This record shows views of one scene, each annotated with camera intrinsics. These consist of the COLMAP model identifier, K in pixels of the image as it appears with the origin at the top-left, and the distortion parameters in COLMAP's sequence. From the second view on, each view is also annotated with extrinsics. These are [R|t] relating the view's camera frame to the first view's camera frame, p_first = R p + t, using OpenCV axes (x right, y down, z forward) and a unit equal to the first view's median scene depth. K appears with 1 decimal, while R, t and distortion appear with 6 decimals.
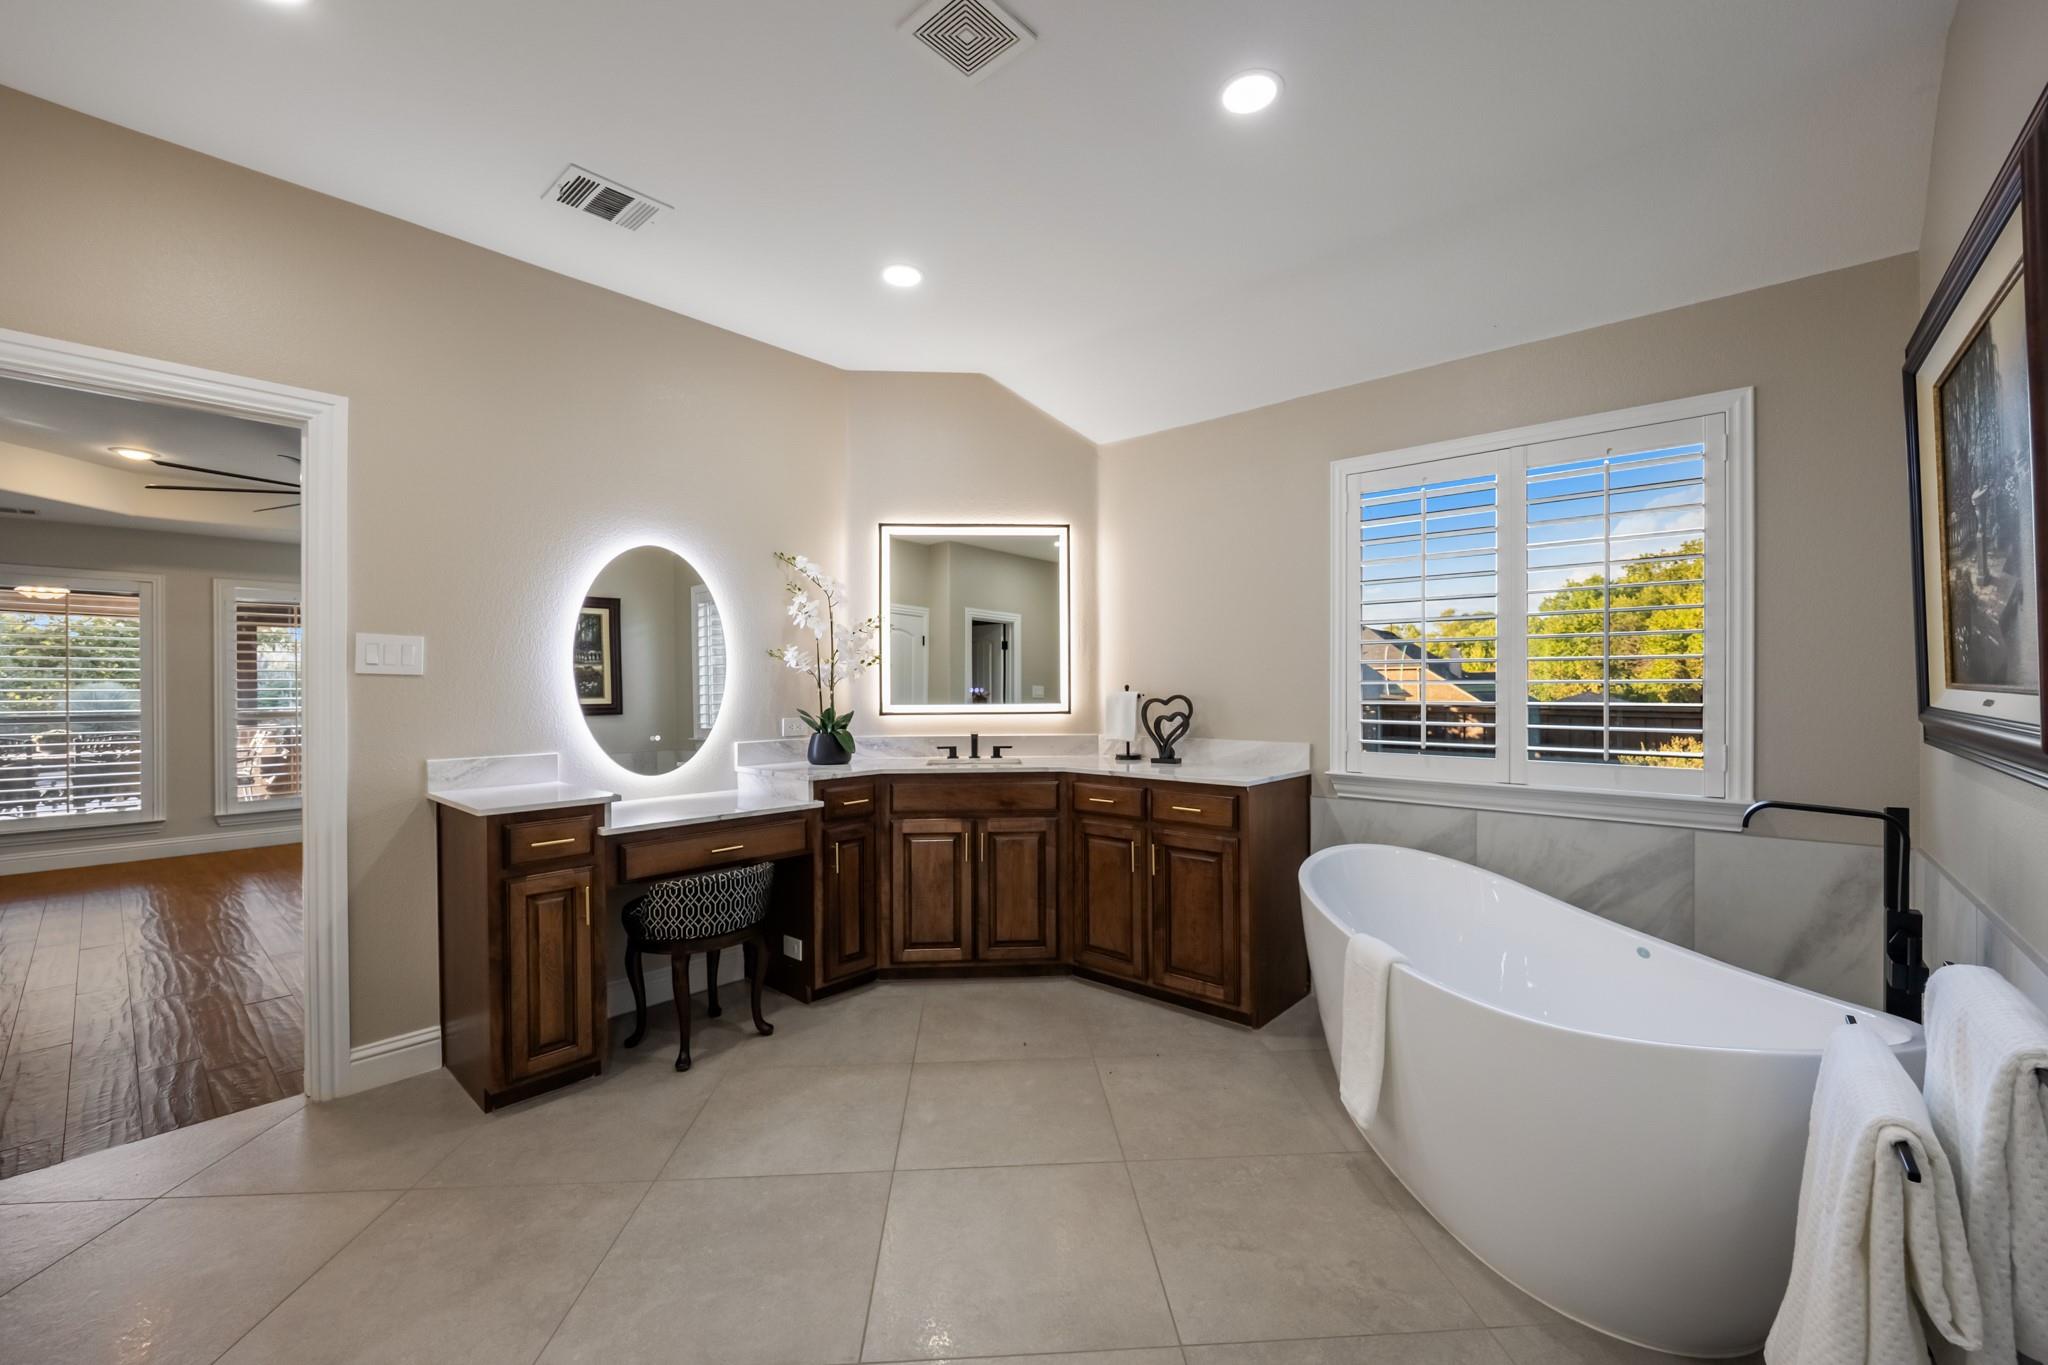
lens RADIAL K [[821.7, 0, 1033.4], [0, 821.7, 686.2], [0, 0, 1]] dist [-0.003644, 0.000417]
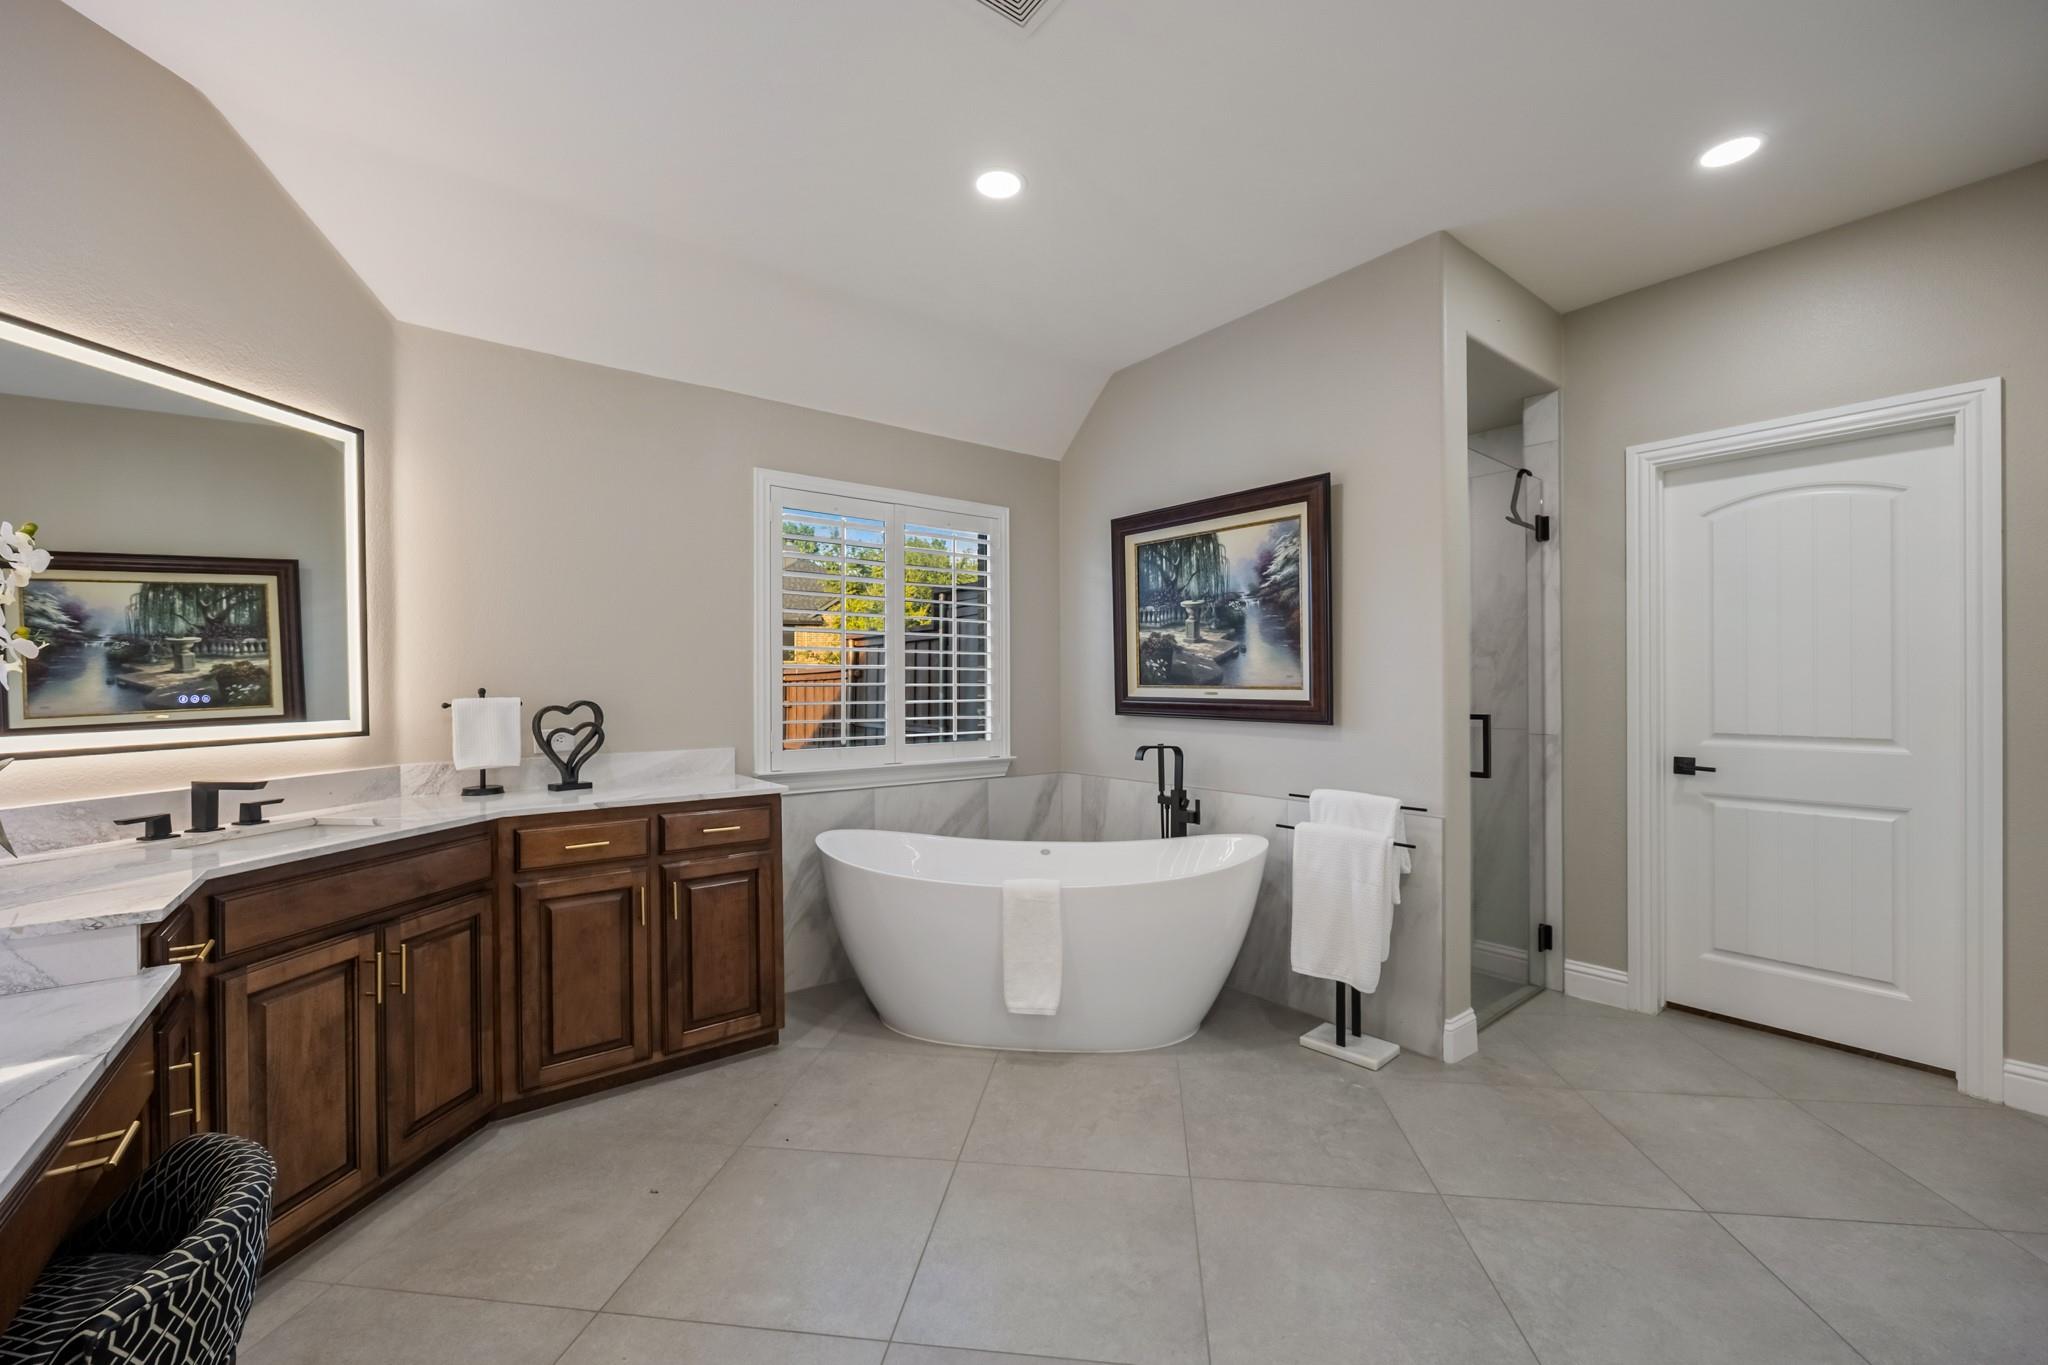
lens RADIAL K [[821.7, 0, 1037.6], [0, 821.7, 684.0], [0, 0, 1]] dist [-0.003644, 0.000417]
pose [[0.189969, 0.002807, 0.981786, -0.542826], [0.003761, 0.999986, -0.003587, -0.001110], [-0.981783, 0.004373, 0.189956, 0.448521]]
